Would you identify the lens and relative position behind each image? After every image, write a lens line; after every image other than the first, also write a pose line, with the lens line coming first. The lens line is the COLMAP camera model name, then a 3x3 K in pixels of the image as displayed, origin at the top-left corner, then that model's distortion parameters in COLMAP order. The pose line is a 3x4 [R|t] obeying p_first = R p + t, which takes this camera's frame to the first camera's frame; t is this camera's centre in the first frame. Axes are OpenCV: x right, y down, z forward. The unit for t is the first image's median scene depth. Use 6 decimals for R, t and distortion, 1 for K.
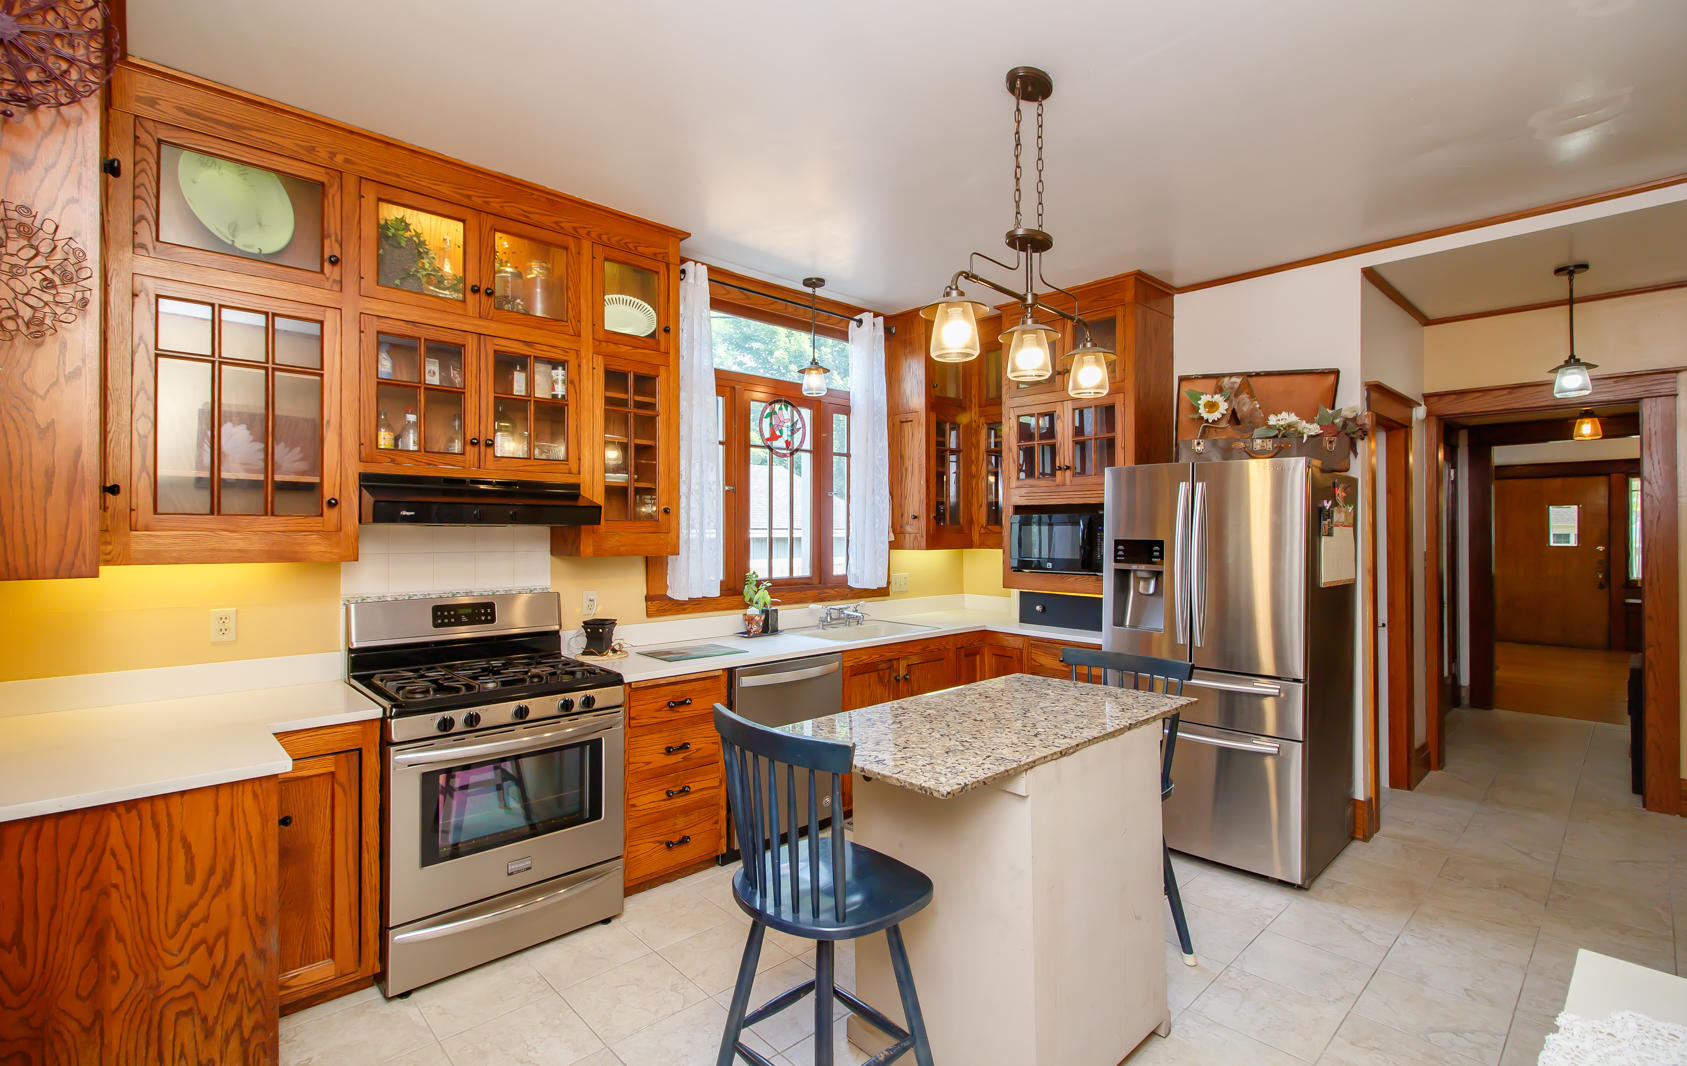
lens RADIAL K [[753.9, 0, 837.6], [0, 753.9, 532.1], [0, 0, 1]] dist [-0.002396, -0.000351]
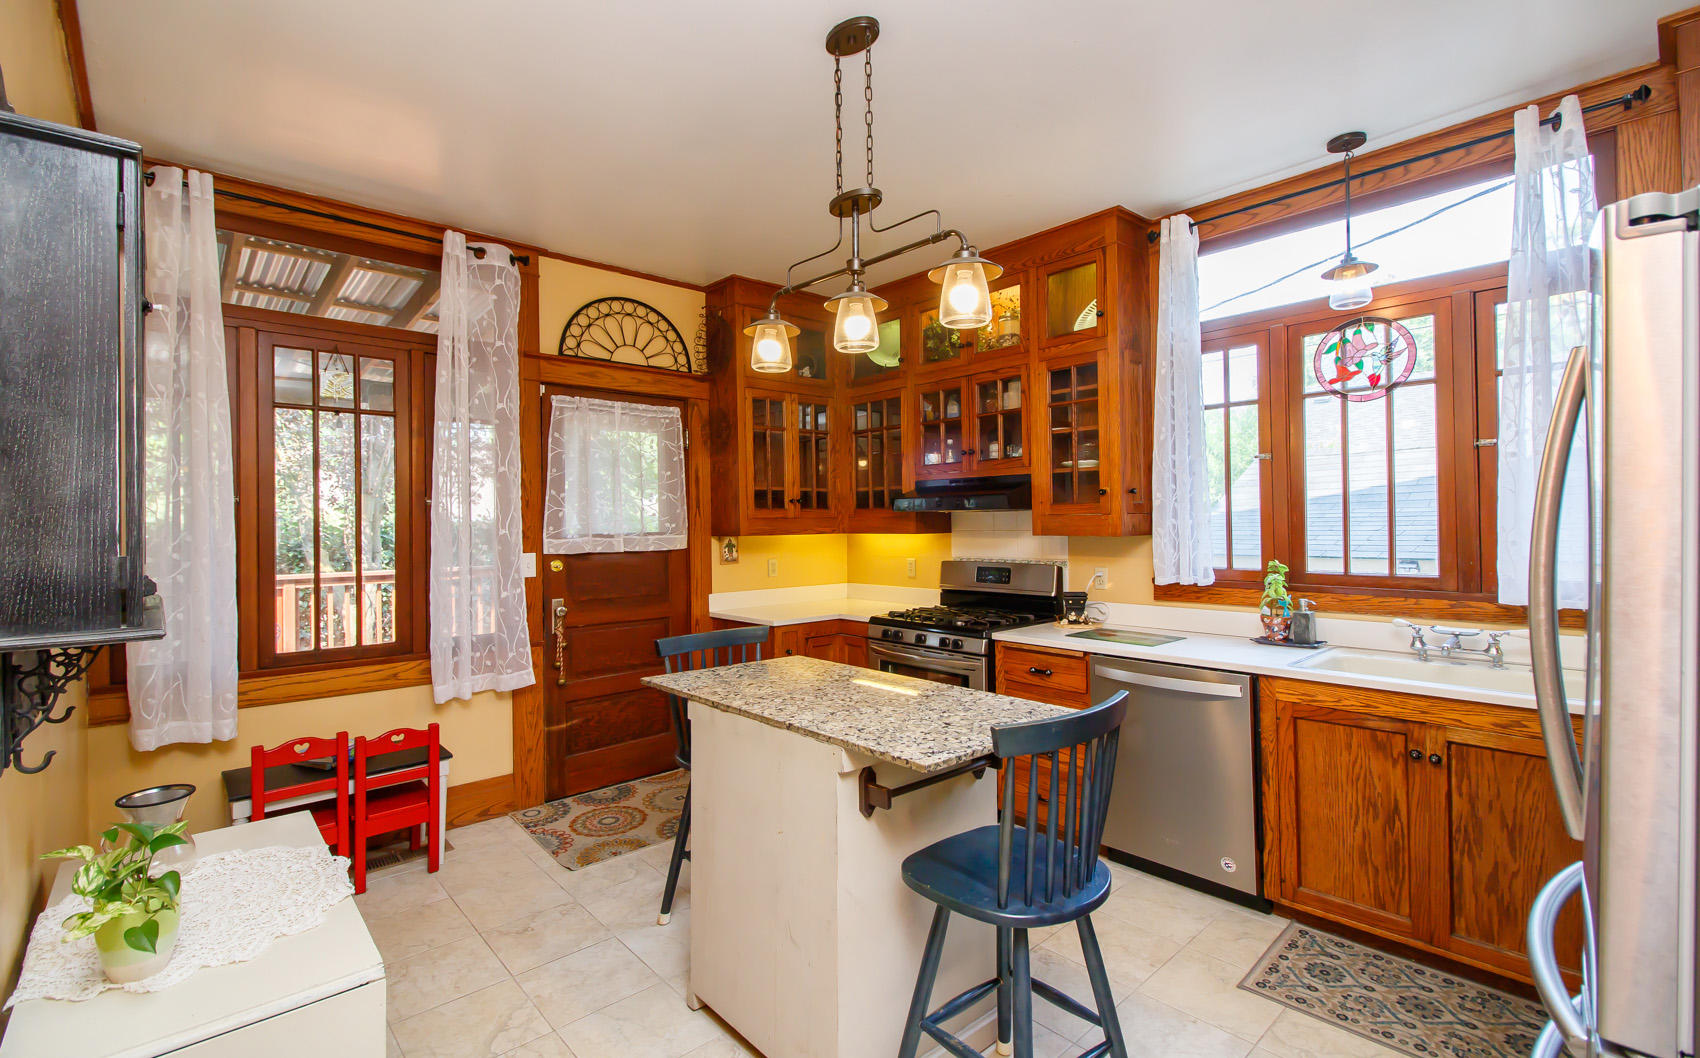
lens RADIAL K [[759.7, 0, 849.7], [0, 759.7, 519.6], [0, 0, 1]] dist [-0.002396, -0.000351]
pose [[-0.028176, 0.004705, -0.999592, 0.881037], [0.020768, 0.999776, 0.004120, -0.003421], [0.999387, -0.020643, -0.028268, 0.746005]]
